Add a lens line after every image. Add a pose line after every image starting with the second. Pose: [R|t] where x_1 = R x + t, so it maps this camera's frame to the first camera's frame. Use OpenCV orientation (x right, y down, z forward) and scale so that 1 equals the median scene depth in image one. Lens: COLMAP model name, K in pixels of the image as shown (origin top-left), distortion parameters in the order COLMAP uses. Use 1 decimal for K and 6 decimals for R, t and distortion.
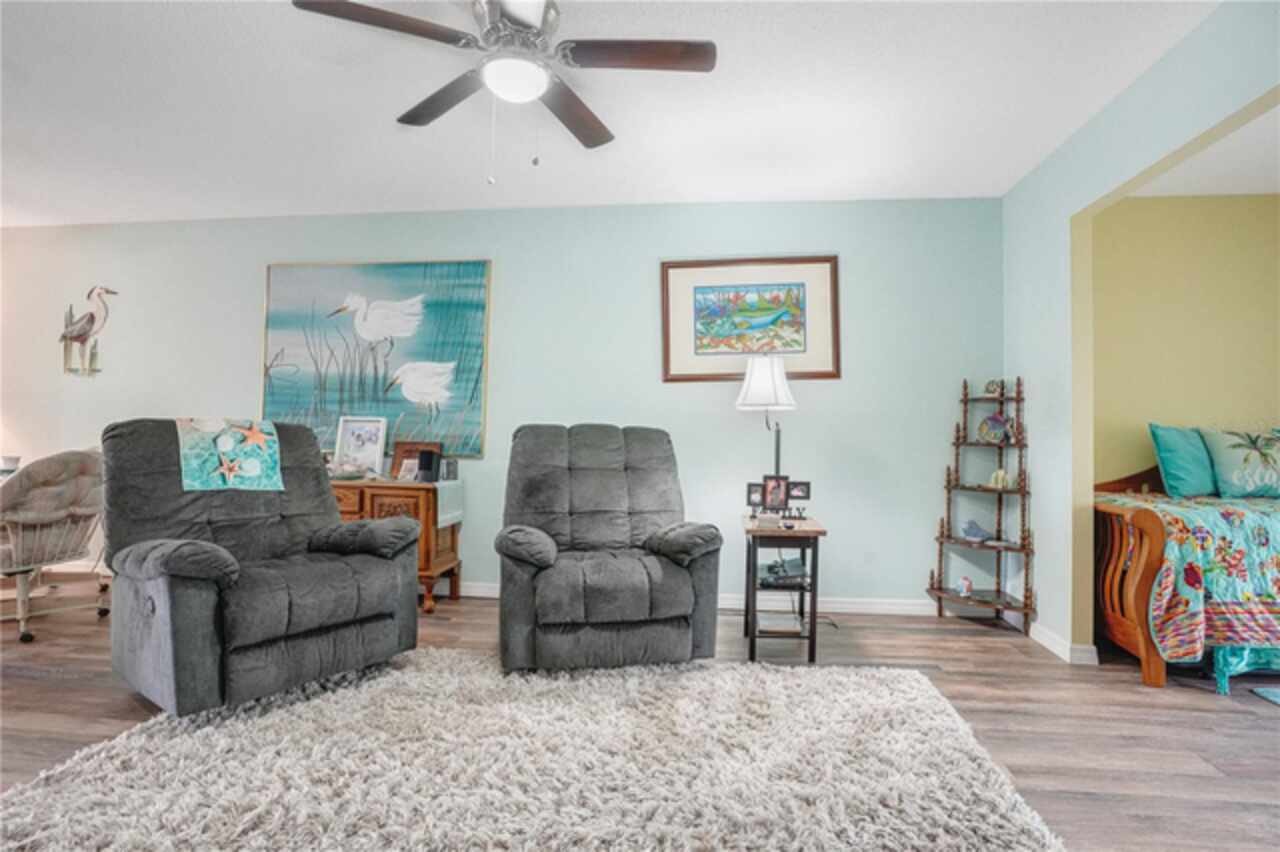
lens RADIAL K [[671.8, 0, 631.0], [0, 671.8, 434.5], [0, 0, 1]] dist [-0.036969, 0.015358]
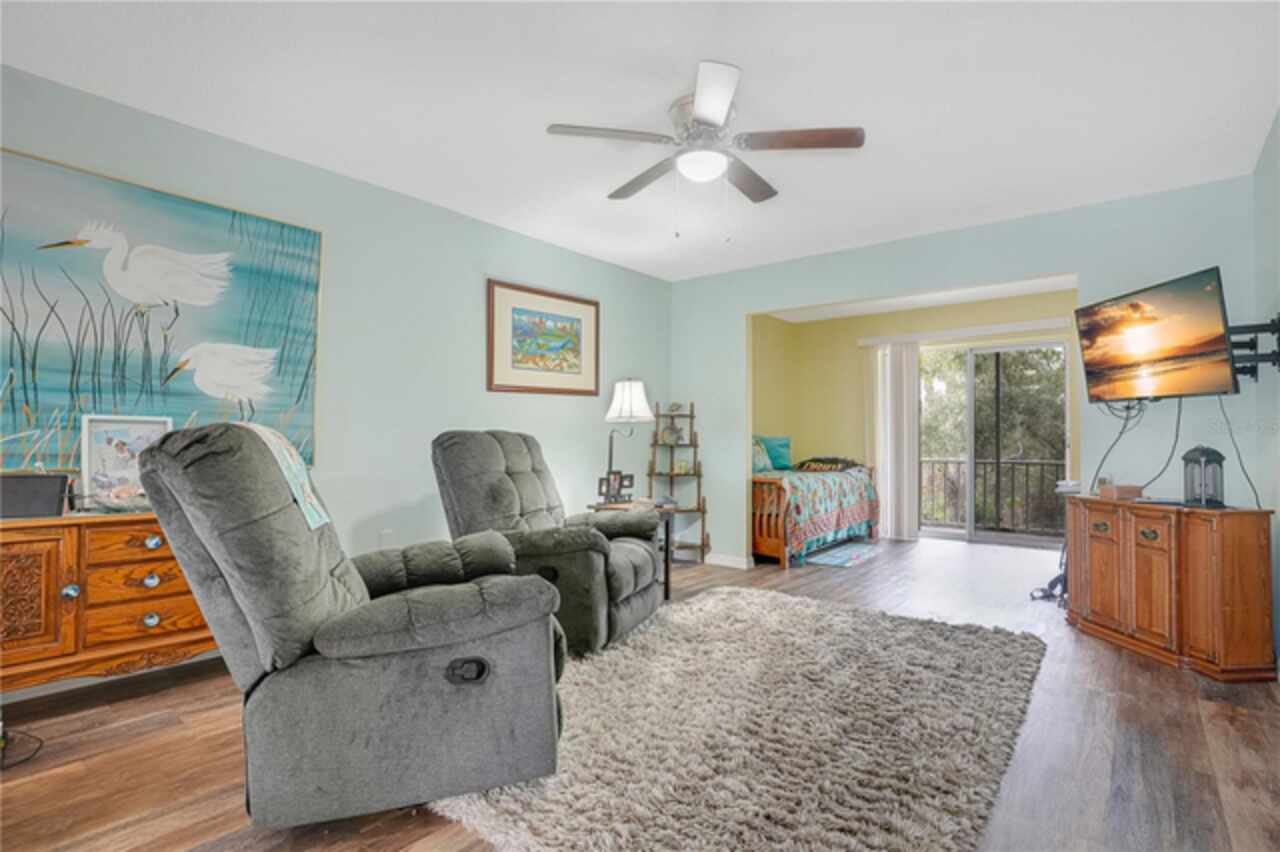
lens RADIAL K [[638.3, 0, 690.0], [0, 638.3, 436.5], [0, 0, 1]] dist [-0.034526, 0.002385]
pose [[0.504190, -0.000680, 0.863593, -0.777562], [0.004299, 0.999989, -0.001723, -0.002756], [-0.863582, 0.004581, 0.504187, 0.250325]]
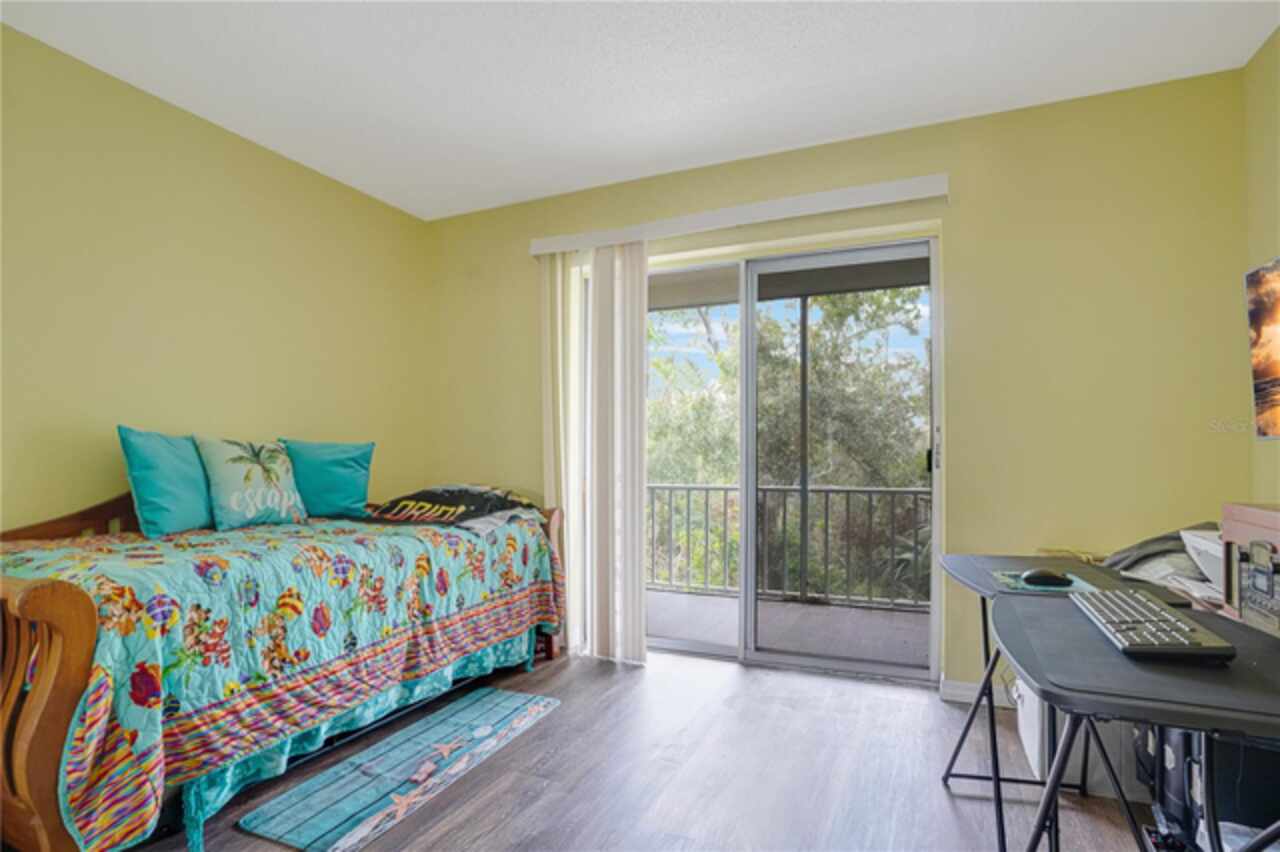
lens RADIAL K [[671.8, 0, 635.9], [0, 671.8, 430.1], [0, 0, 1]] dist [-0.036969, 0.015358]
pose [[0.322604, 0.031794, 0.946000, 0.348907], [-0.002794, 0.999463, -0.032638, 0.007475], [-0.946530, 0.007886, 0.322520, 0.322634]]
